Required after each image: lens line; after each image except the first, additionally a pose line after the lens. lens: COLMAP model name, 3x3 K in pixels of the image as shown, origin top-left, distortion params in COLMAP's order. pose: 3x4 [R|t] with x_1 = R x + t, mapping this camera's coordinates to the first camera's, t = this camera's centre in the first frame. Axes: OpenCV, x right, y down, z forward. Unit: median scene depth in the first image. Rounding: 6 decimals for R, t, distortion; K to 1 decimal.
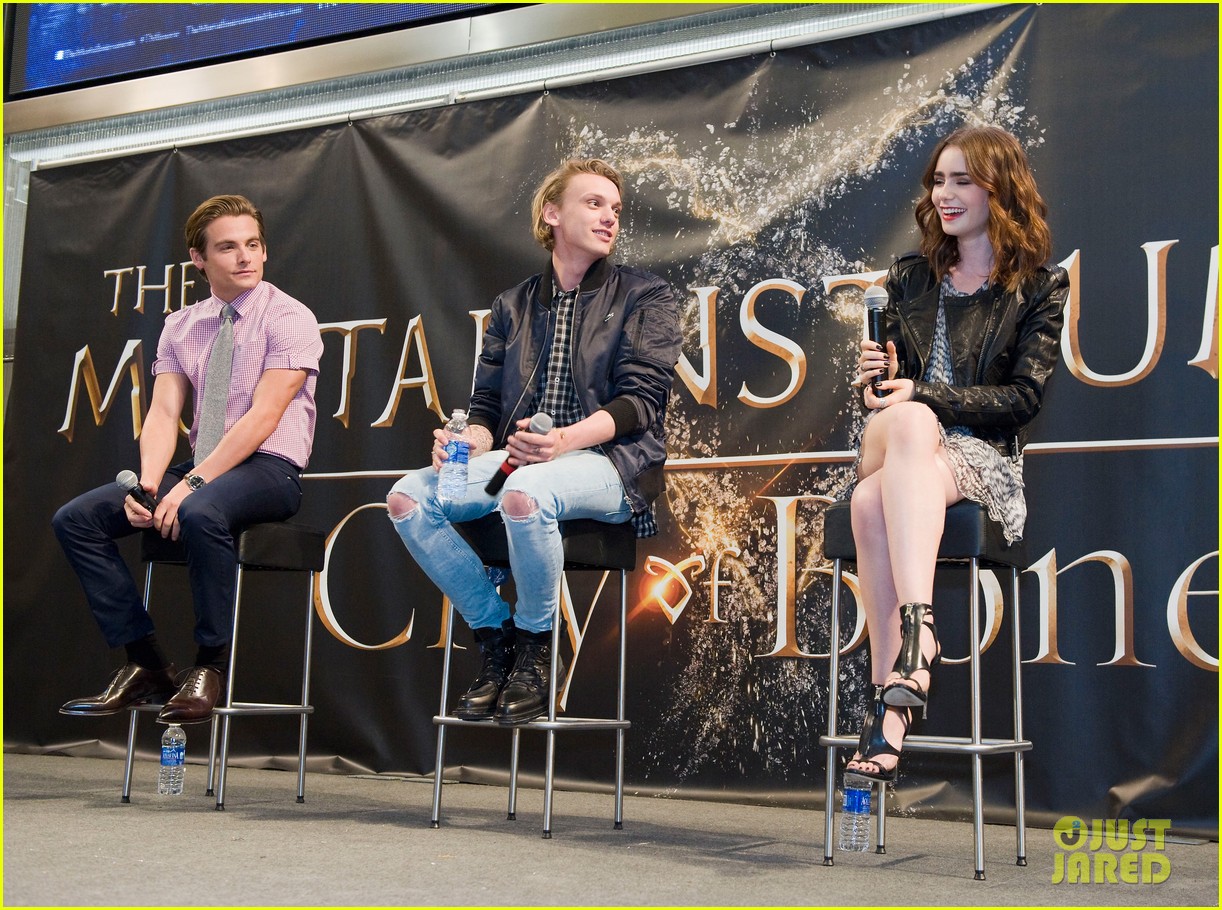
lens RADIAL K [[1676.4, 0, 611.0], [0, 1676.4, 455.0], [0, 0, 1]] dist [0.063922, 0.088928]
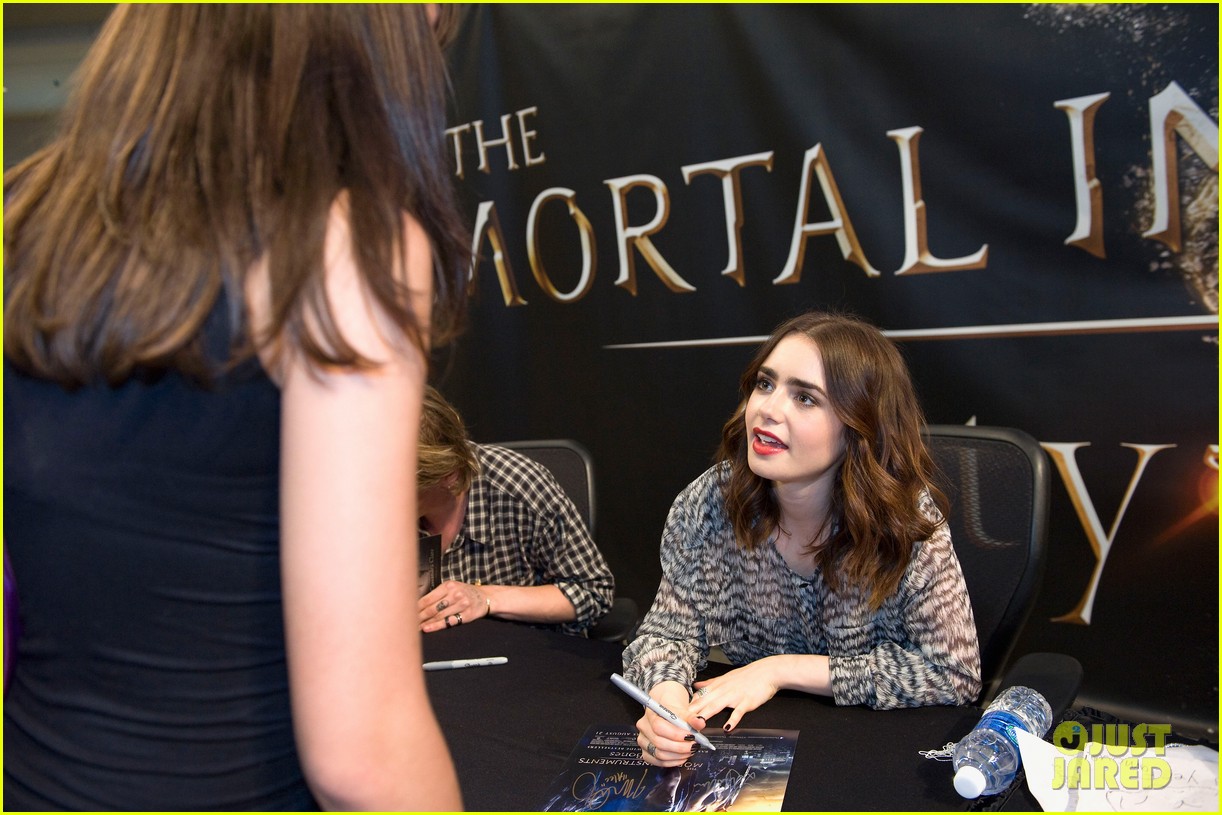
lens RADIAL K [[999.8, 0, 611.0], [0, 999.8, 407.5], [0, 0, 1]] dist [-0.003517, -0.008198]
pose [[0.976391, -0.126779, -0.174891, -0.163882], [0.171578, 0.947059, 0.271368, -0.126839], [0.131228, -0.294969, 0.946453, 0.557120]]
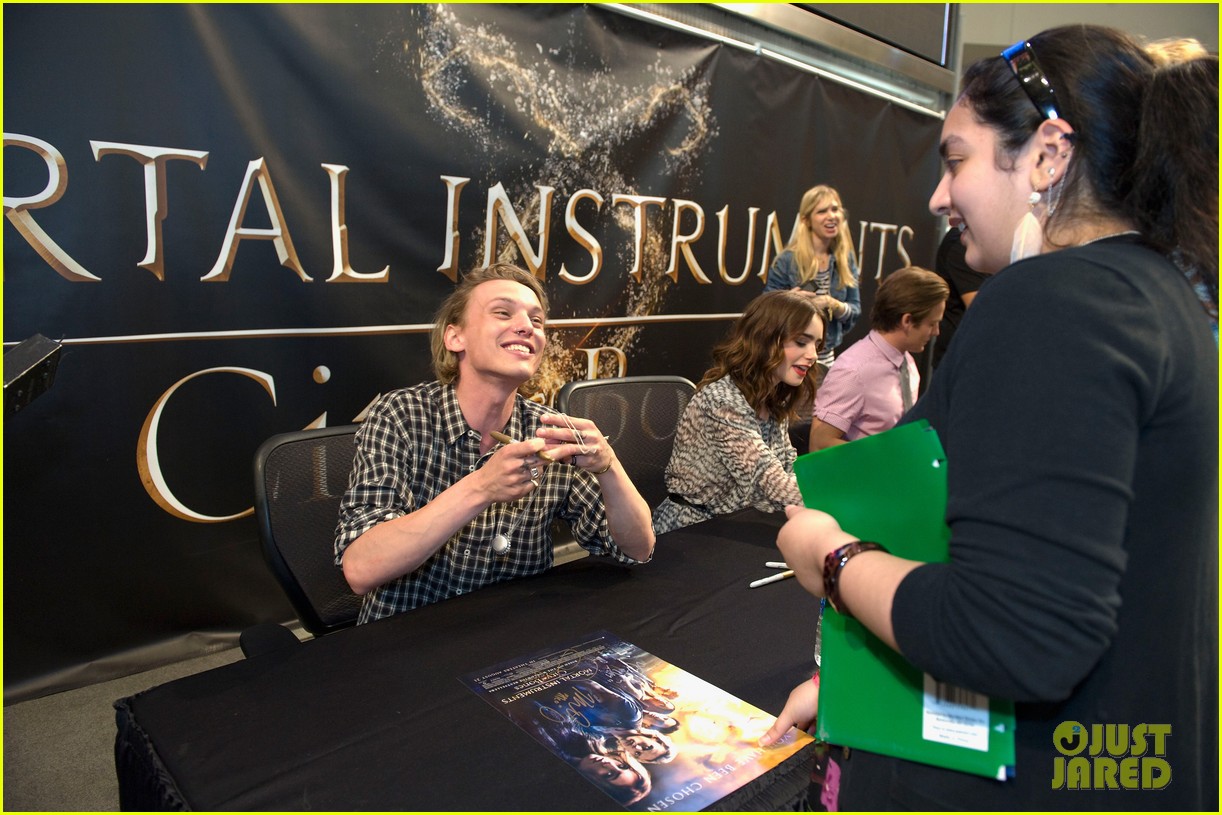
lens RADIAL K [[828.0, 0, 611.0], [0, 828.0, 407.5], [0, 0, 1]] dist [-0.047926, -0.004255]
pose [[0.290626, -0.205360, 0.934539, -0.565267], [-0.163363, 0.951707, 0.259936, -0.114214], [-0.942788, -0.228214, 0.243042, 0.782759]]
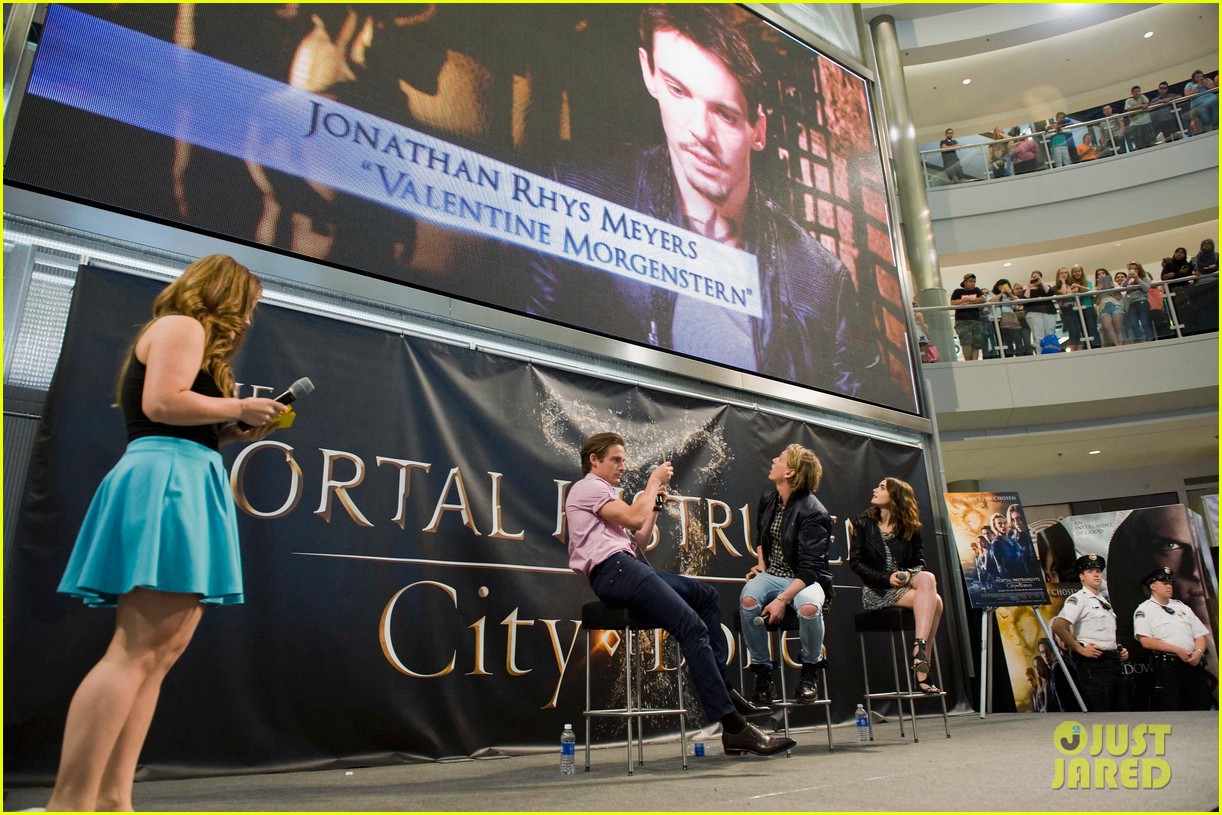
lens RADIAL K [[828.0, 0, 611.0], [0, 828.0, 407.5], [0, 0, 1]] dist [-0.047926, -0.004255]
pose [[0.426147, 0.234312, 0.873783, -0.886509], [-0.085073, 0.971975, -0.219153, 0.029122], [-0.900645, 0.019056, 0.434138, 0.577663]]
